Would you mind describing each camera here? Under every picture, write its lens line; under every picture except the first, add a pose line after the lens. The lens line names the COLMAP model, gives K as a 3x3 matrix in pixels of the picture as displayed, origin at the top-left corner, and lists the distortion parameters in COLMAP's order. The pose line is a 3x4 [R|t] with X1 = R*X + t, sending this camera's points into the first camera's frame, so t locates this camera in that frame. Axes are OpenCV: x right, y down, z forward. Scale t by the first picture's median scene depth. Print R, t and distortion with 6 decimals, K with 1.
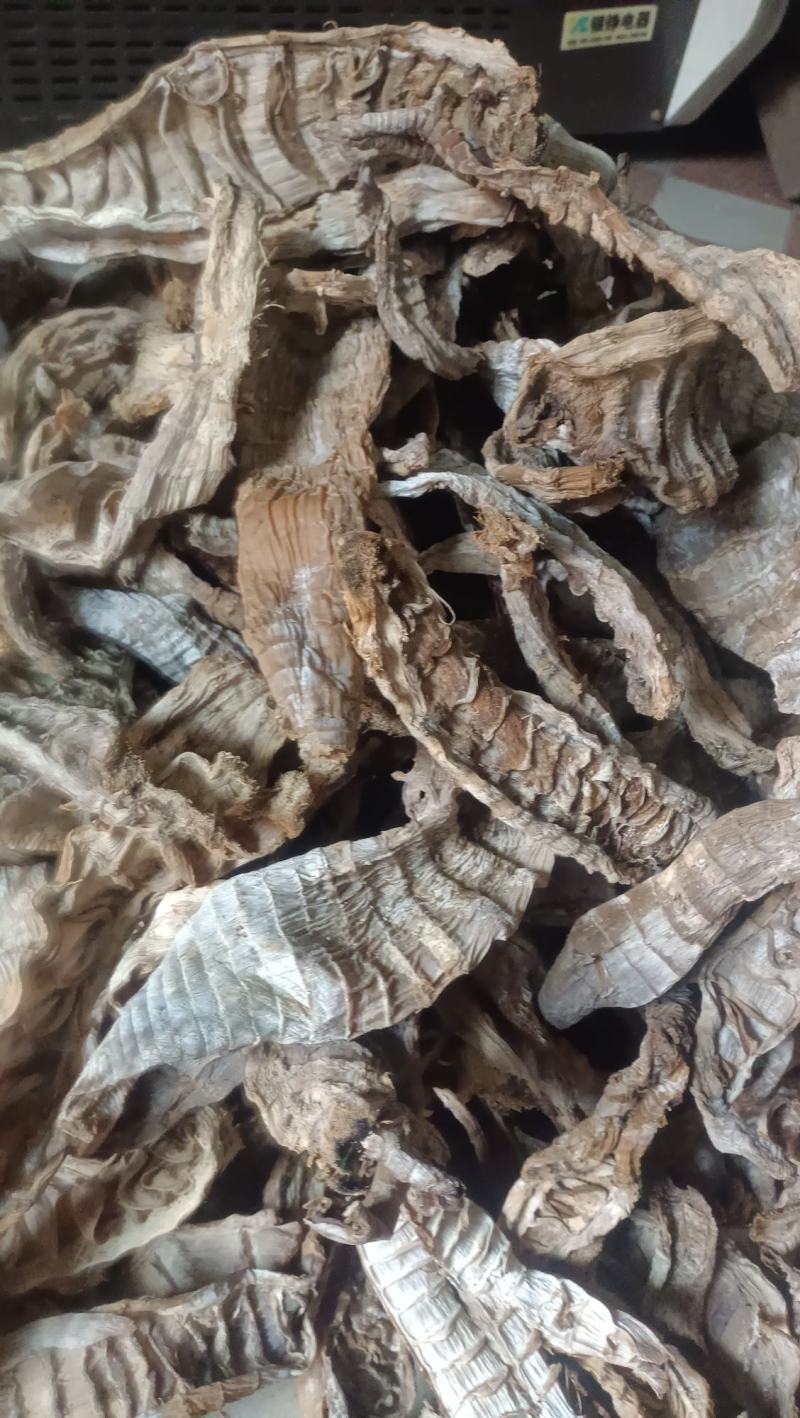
lens RADIAL K [[1003.0, 0, 430.5], [0, 1003.0, 711.5], [0, 0, 1]] dist [0.096947, -0.119353]
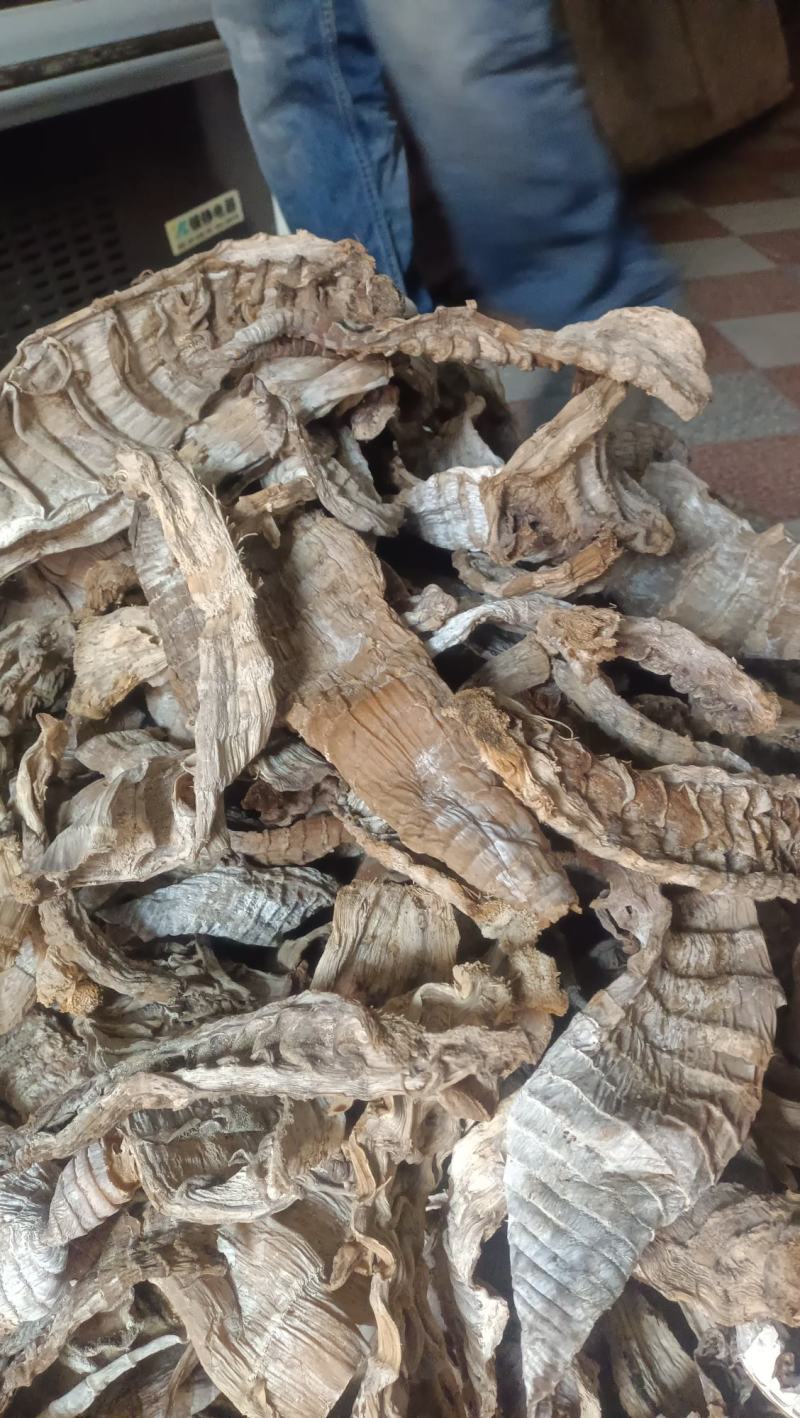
lens RADIAL K [[994.4, 0, 400.7], [0, 994.4, 730.6], [0, 0, 1]] dist [0.170223, -0.328262]
pose [[0.871807, -0.445475, 0.203724, -0.301450], [0.467305, 0.881062, -0.073182, -0.094217], [-0.146893, 0.159002, 0.976289, 0.067143]]
